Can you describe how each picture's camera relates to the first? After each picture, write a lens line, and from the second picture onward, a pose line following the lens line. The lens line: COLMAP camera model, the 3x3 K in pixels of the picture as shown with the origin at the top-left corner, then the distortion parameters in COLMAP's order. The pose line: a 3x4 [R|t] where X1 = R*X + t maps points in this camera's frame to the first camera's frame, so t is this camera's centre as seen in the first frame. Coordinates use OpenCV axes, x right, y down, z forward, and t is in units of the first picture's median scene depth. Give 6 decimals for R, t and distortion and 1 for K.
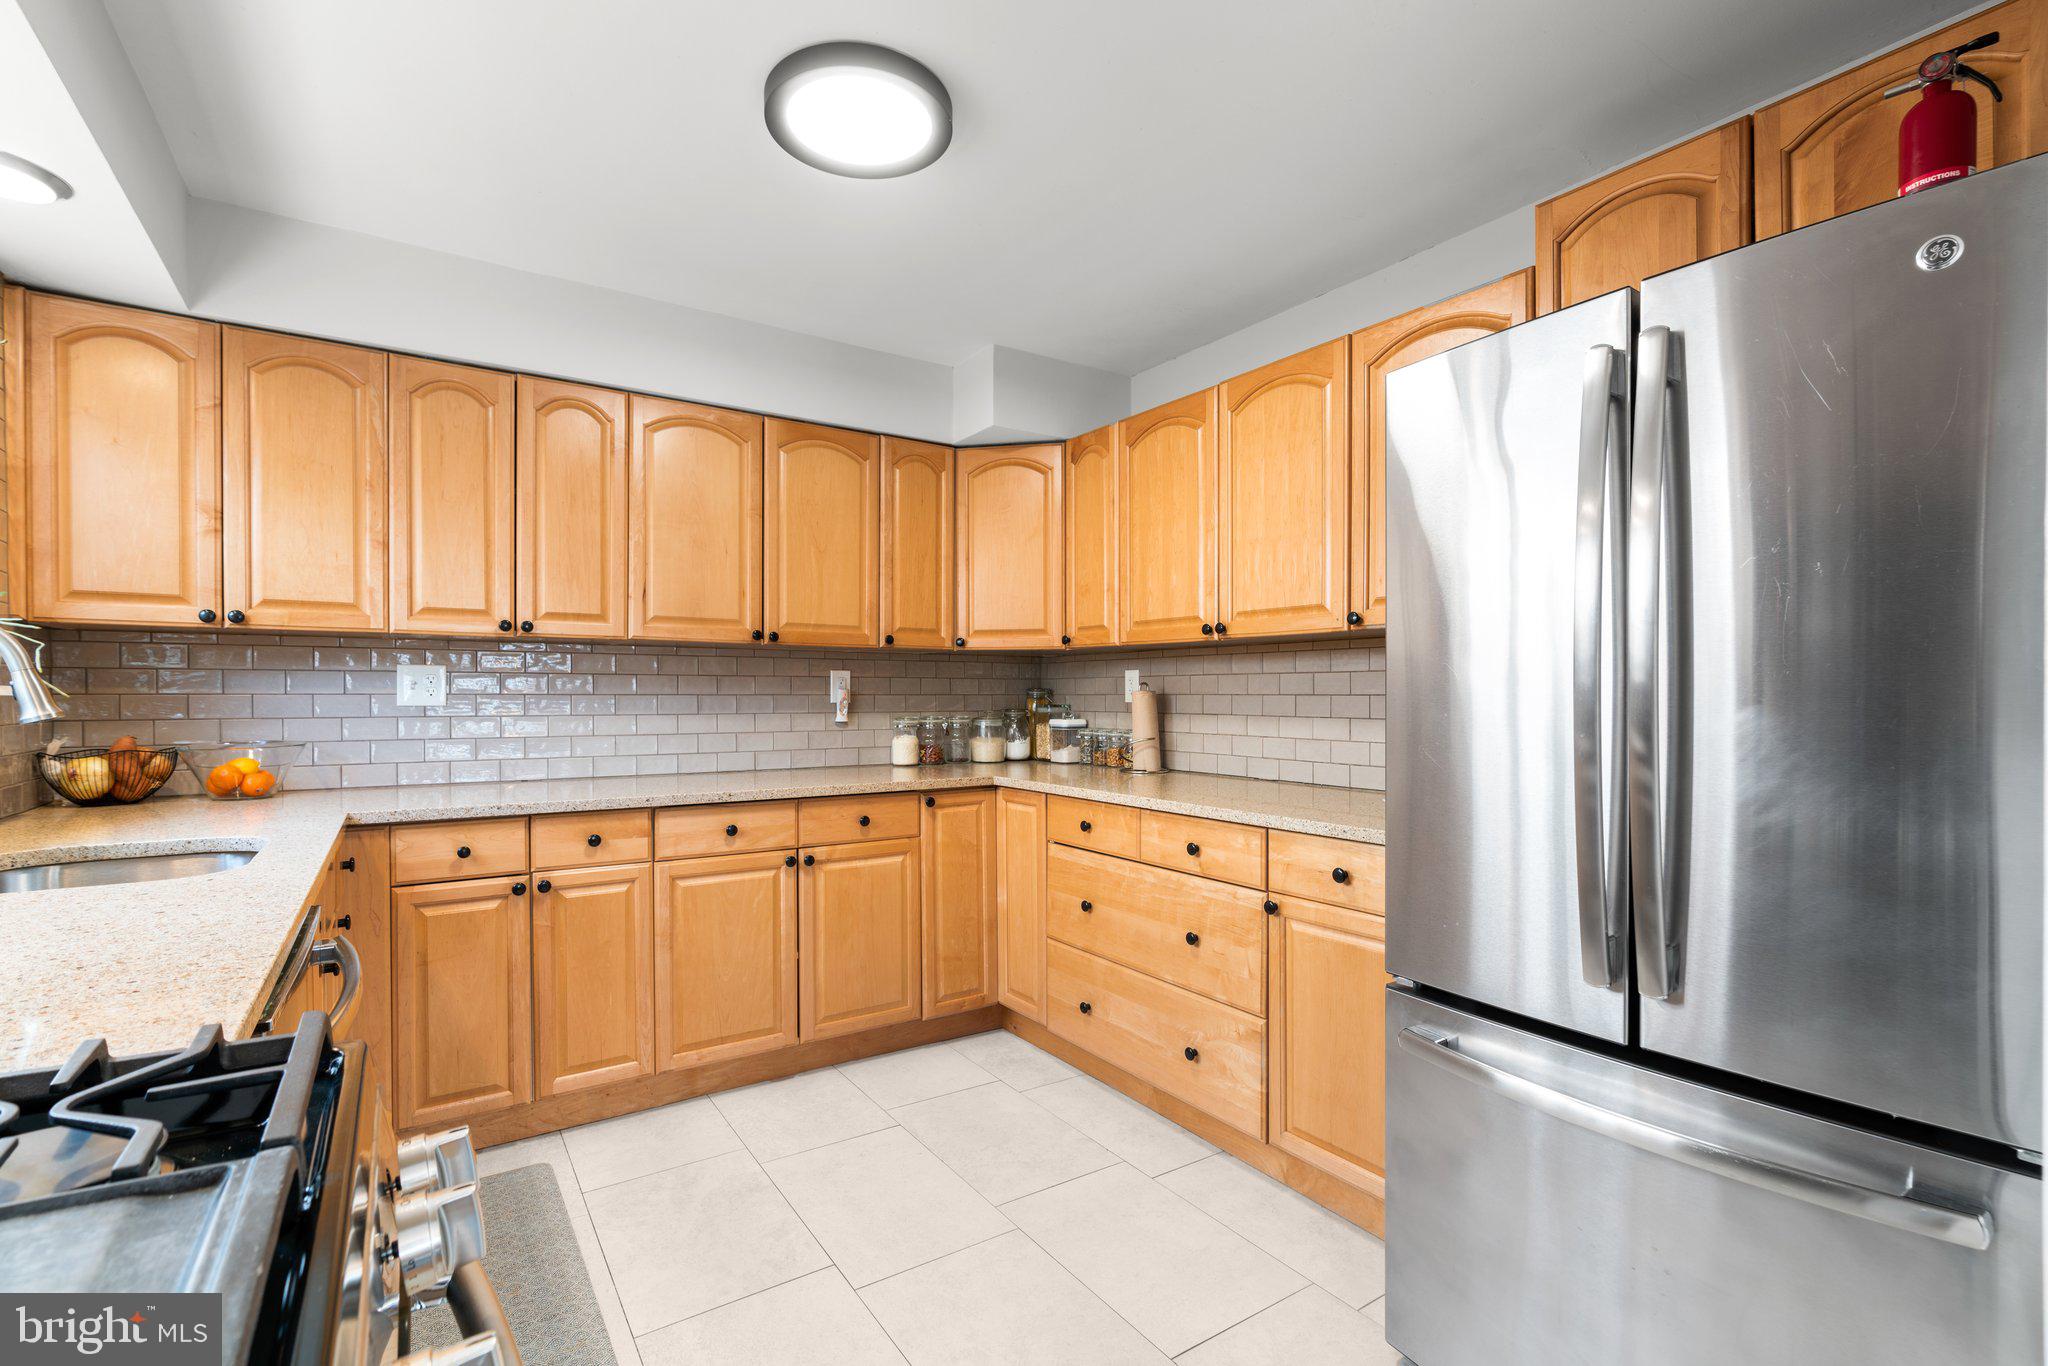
lens RADIAL K [[935.5, 0, 1028.8], [0, 935.5, 697.0], [0, 0, 1]] dist [-0.005092, 0.001539]
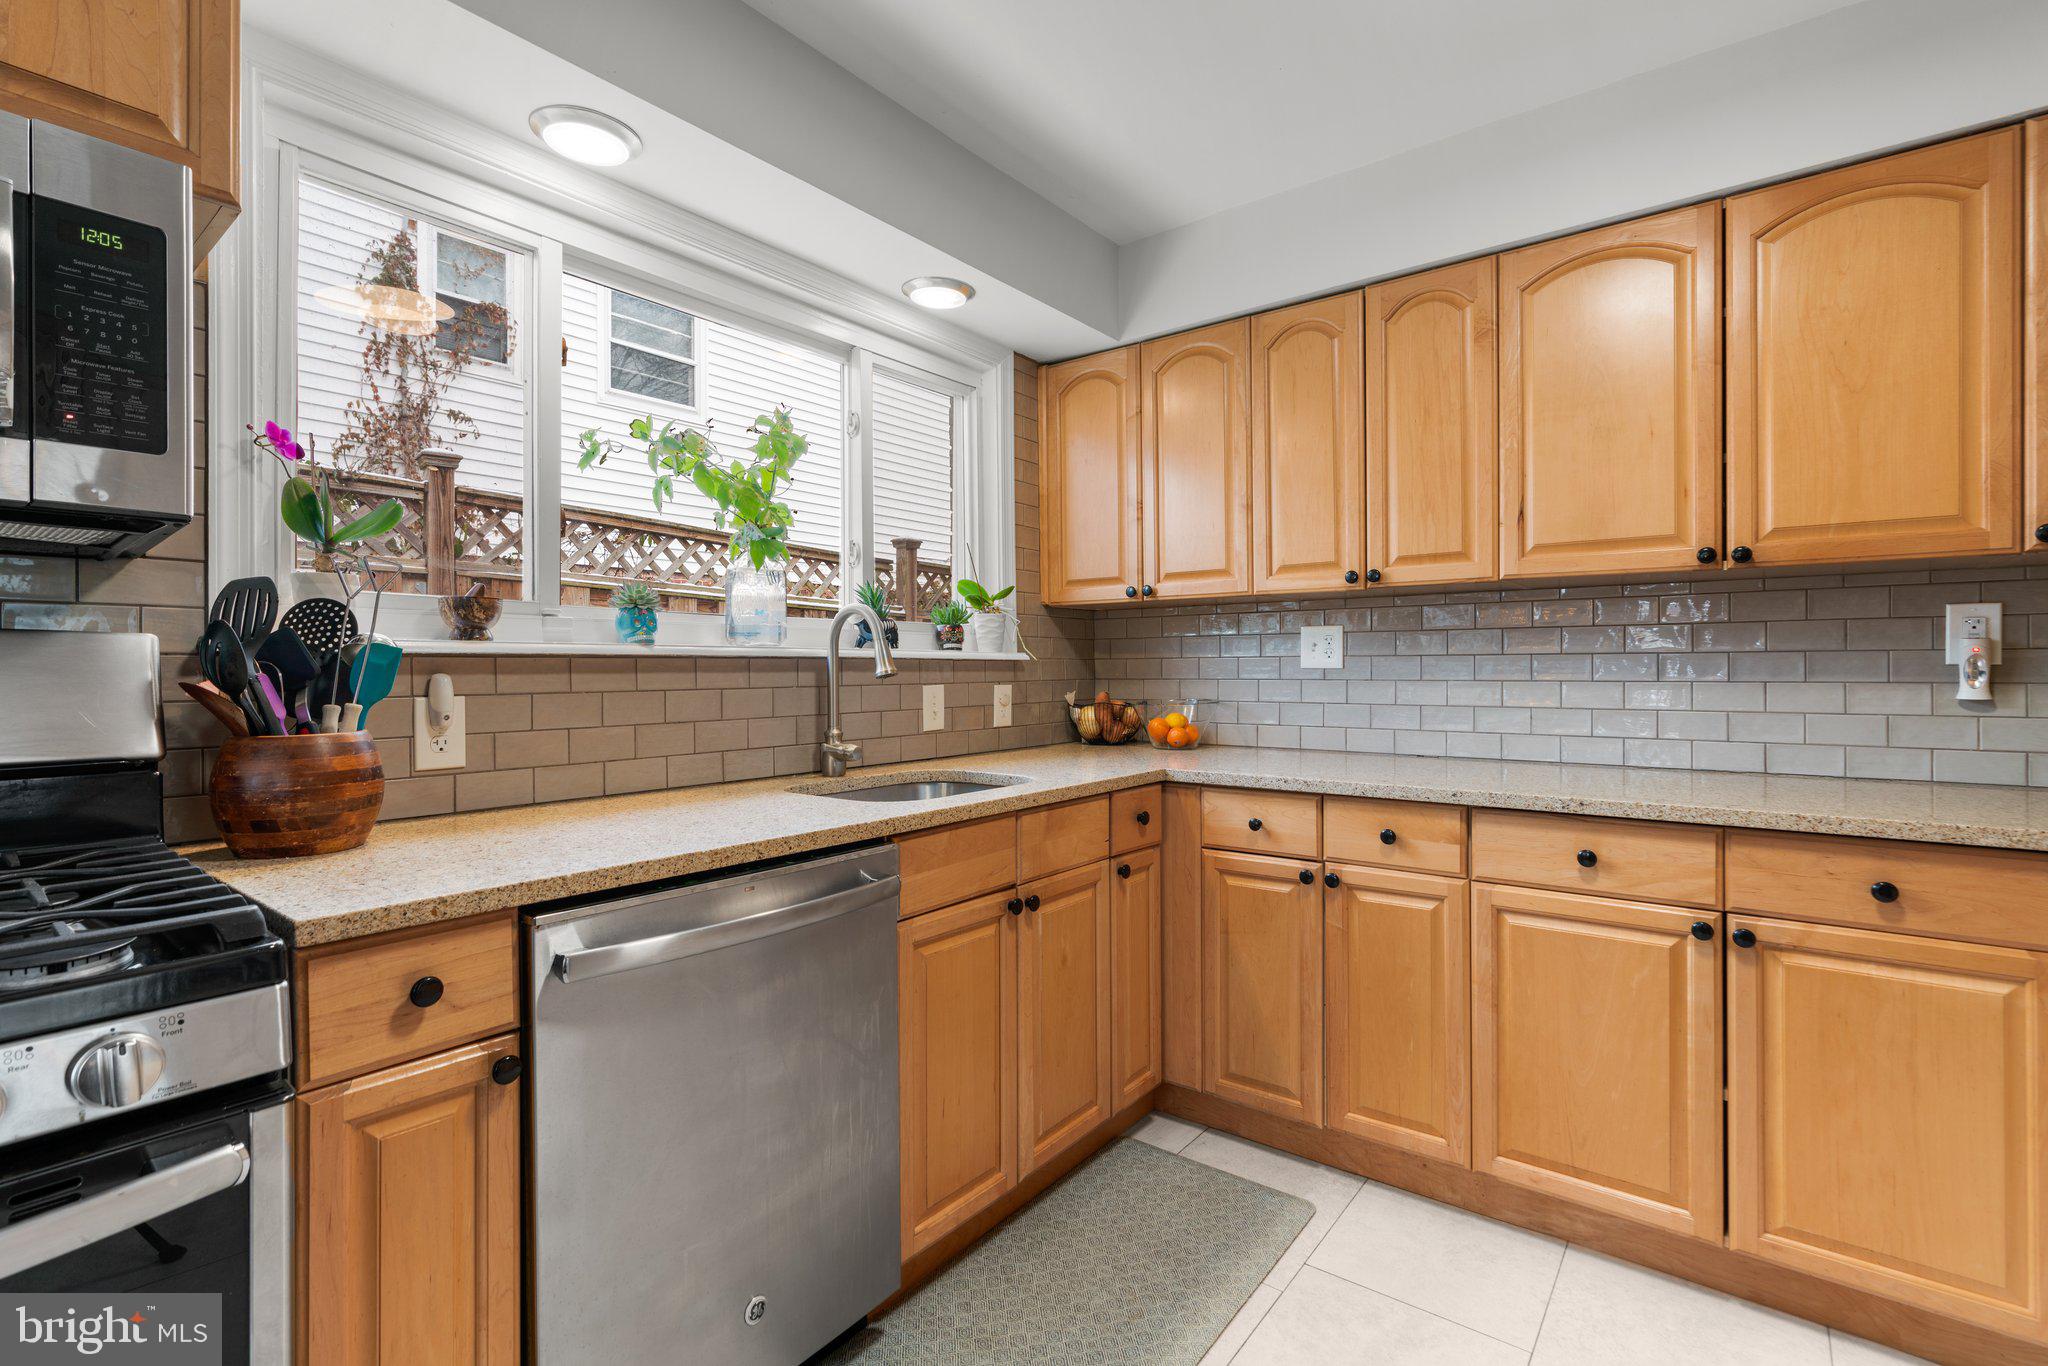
lens RADIAL K [[935.5, 0, 1015.1], [0, 935.5, 667.7], [0, 0, 1]] dist [-0.005092, 0.001539]
pose [[0.306398, -0.001143, -0.951903, 0.184591], [0.003946, 0.999992, 0.000070, 0.007974], [0.951895, -0.003778, 0.306400, 0.428826]]
